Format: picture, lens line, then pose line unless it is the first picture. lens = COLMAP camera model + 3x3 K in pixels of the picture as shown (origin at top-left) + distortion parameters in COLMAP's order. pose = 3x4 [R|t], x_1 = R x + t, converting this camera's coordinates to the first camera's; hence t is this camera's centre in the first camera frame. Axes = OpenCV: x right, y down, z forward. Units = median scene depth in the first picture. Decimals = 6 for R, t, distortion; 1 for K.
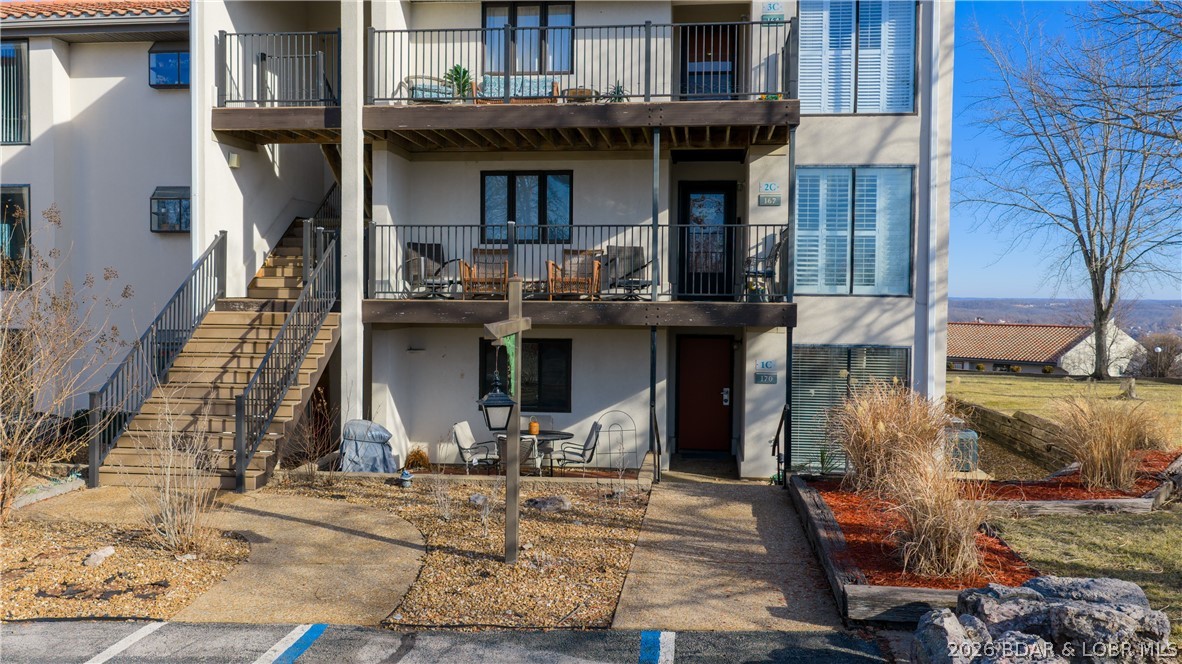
lens RADIAL K [[966.4, 0, 591.0], [0, 966.4, 332.0], [0, 0, 1]] dist [0.043268, -0.098734]
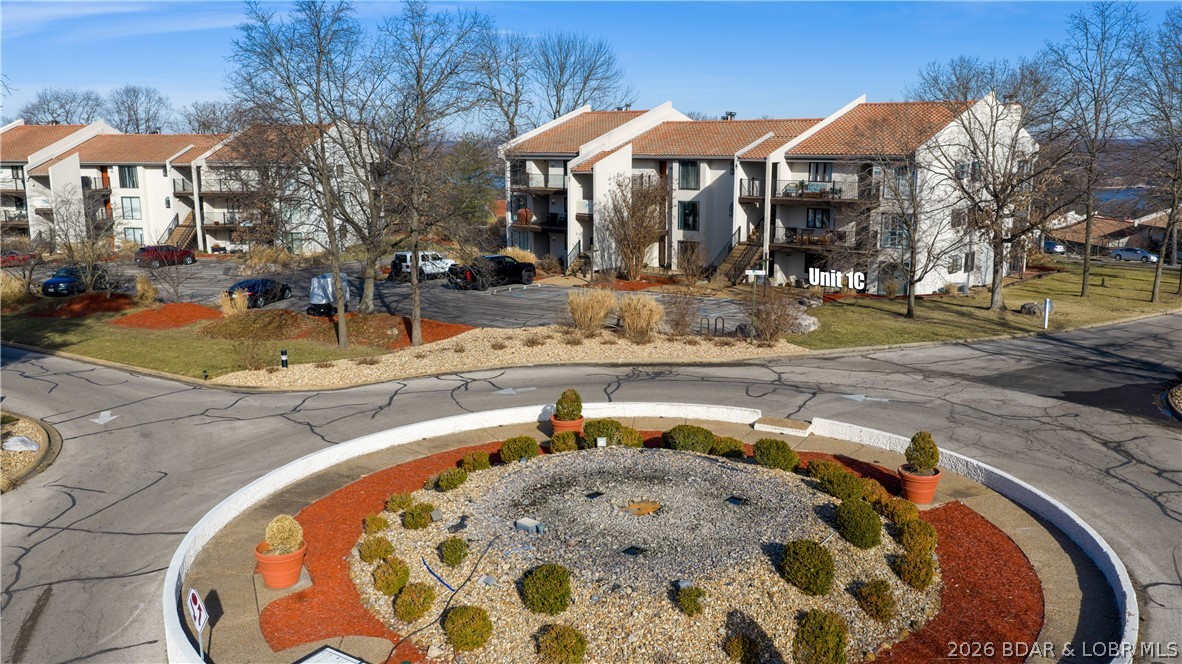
lens RADIAL K [[966.4, 0, 591.0], [0, 966.4, 332.0], [0, 0, 1]] dist [0.043268, -0.098734]
pose [[0.810609, 0.098896, -0.577177, 1.488668], [-0.008987, 0.987621, 0.156602, -0.288675], [0.585519, -0.121756, 0.801463, -2.662108]]
